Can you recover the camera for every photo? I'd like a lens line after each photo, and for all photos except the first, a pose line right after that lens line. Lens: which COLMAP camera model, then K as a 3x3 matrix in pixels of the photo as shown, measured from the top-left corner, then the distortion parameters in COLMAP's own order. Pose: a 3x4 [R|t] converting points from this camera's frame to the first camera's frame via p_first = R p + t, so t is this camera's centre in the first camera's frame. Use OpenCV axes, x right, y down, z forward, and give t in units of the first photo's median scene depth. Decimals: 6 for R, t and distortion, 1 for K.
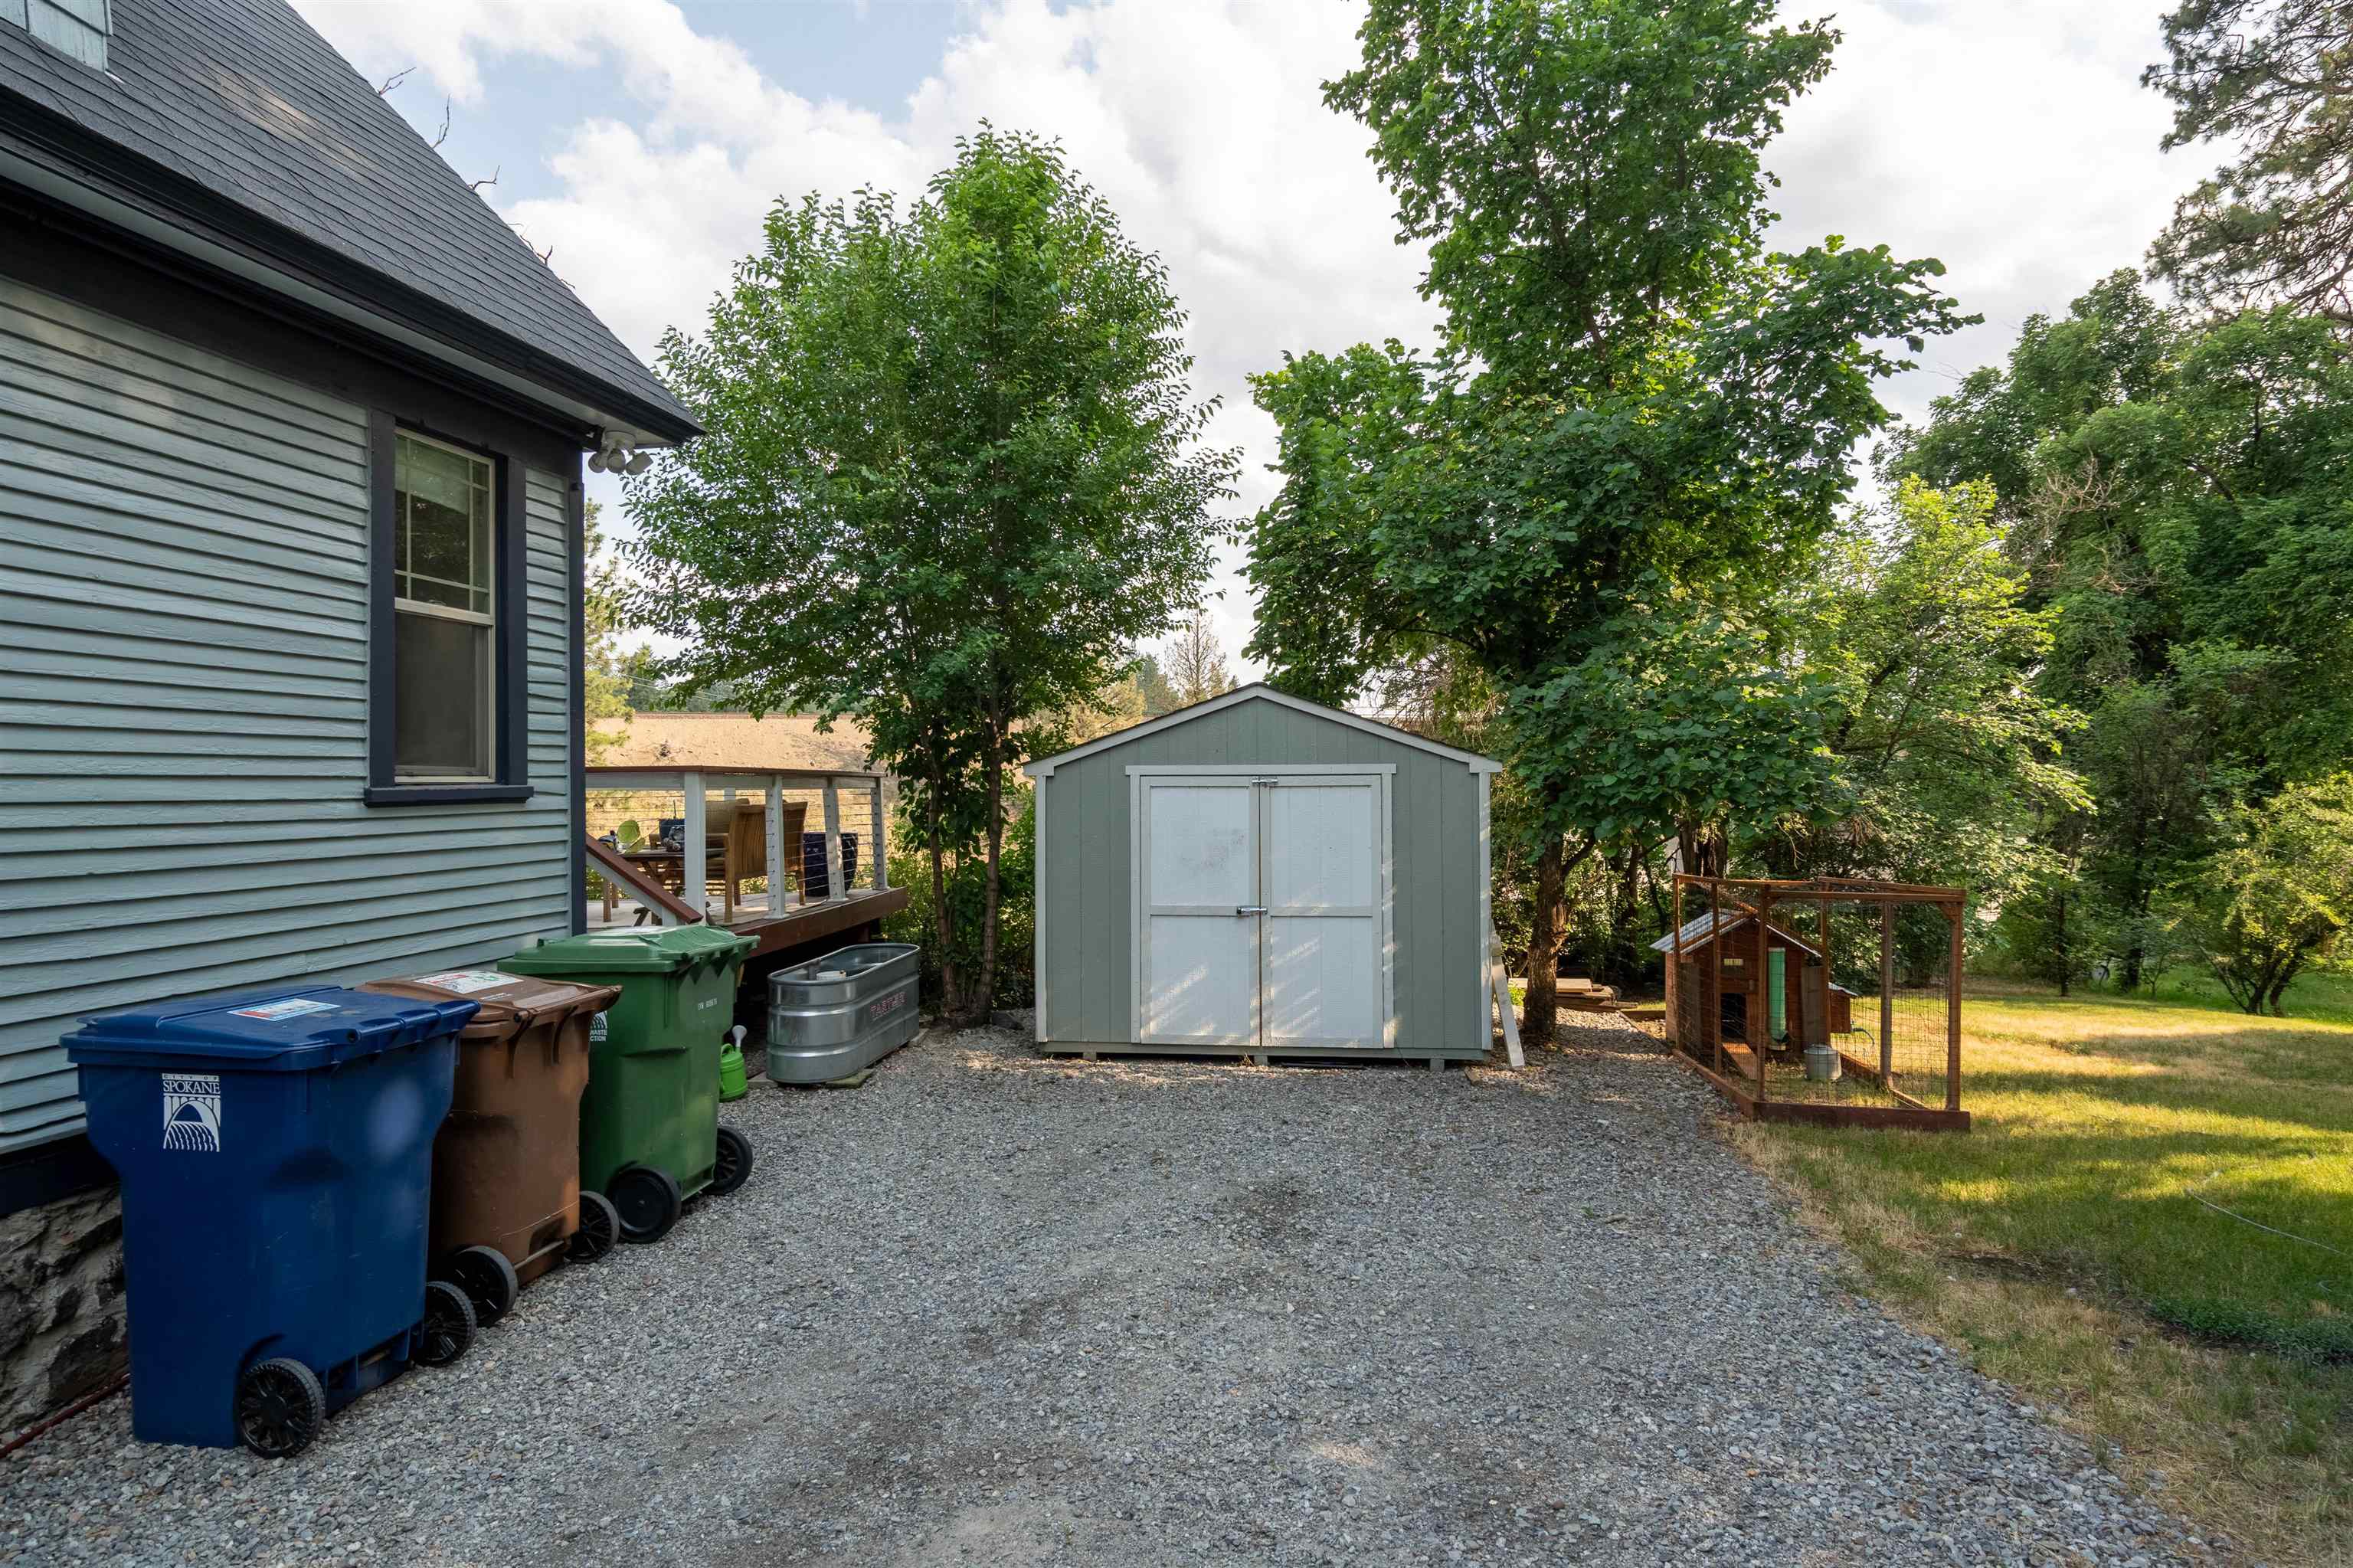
lens RADIAL K [[1264.2, 0, 1171.6], [0, 1264.2, 782.9], [0, 0, 1]] dist [0.001275, 0.002051]
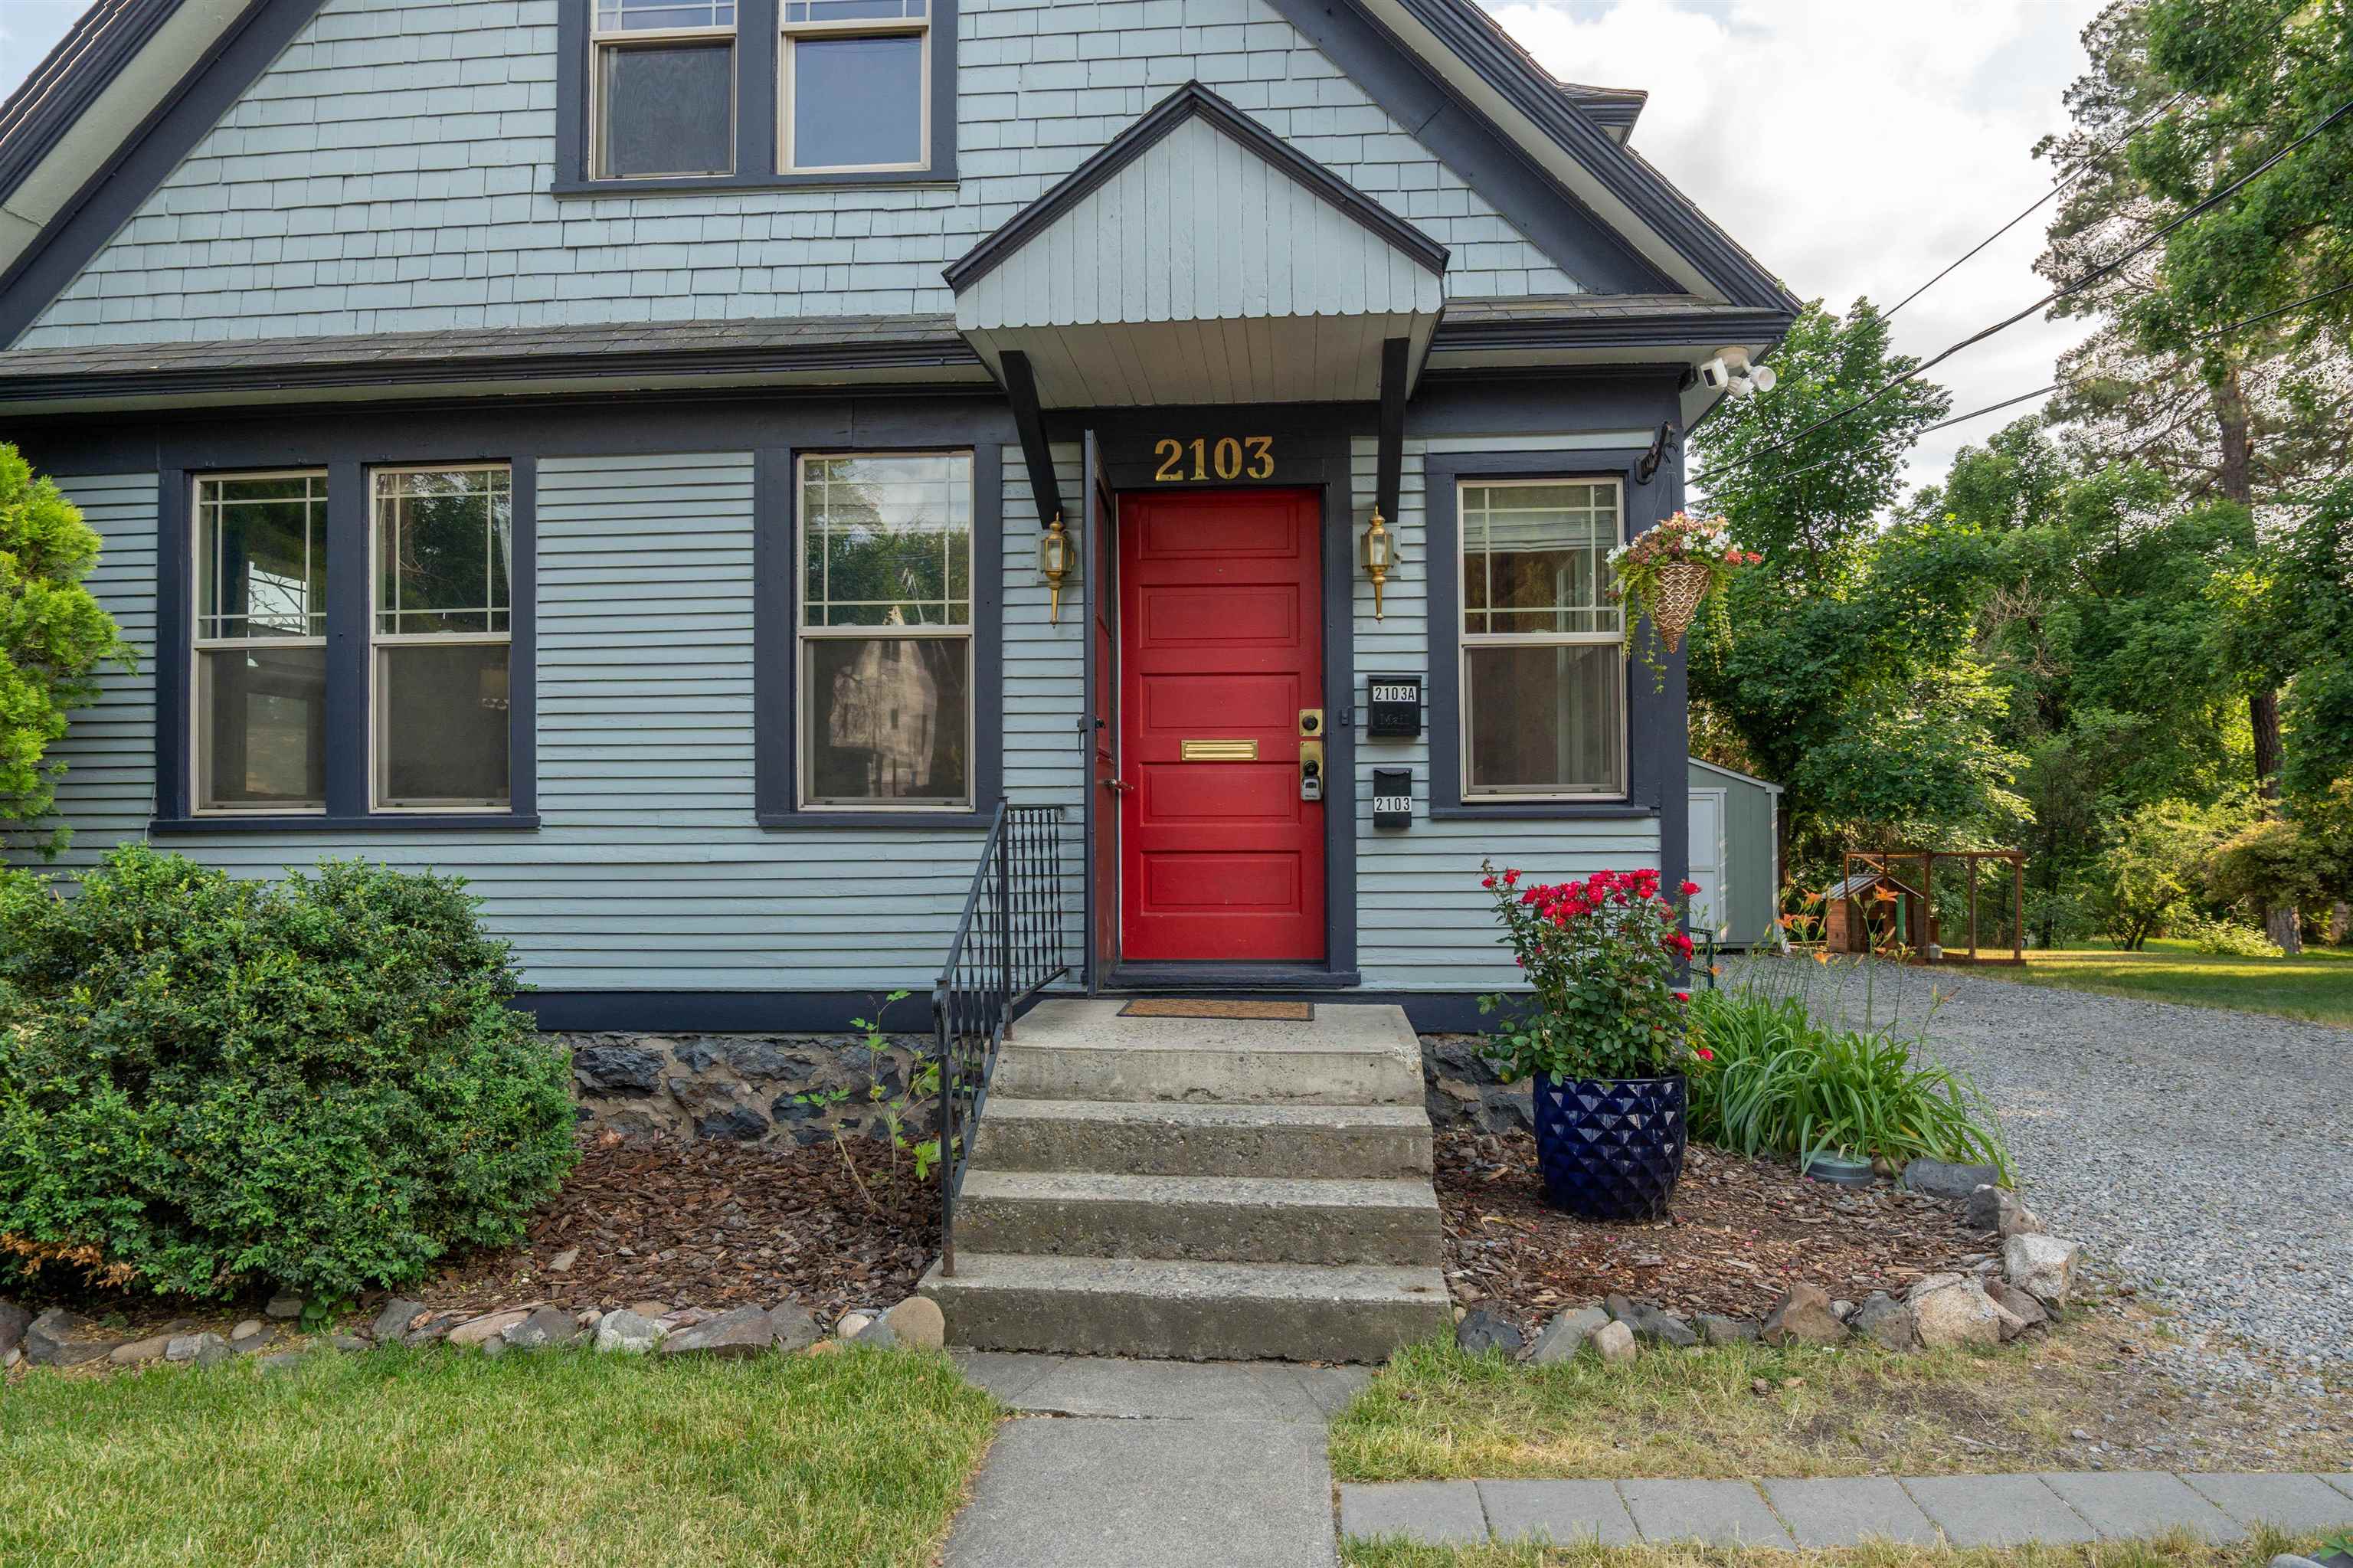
lens RADIAL K [[1365.9, 0, 1177.8], [0, 1365.9, 788.3], [0, 0, 1]] dist [-0.021969, -0.001147]
pose [[0.993161, 0.009446, 0.116373, -0.393828], [-0.008054, 0.999890, -0.012425, 0.008771], [-0.116477, 0.011403, 0.993128, -0.402944]]
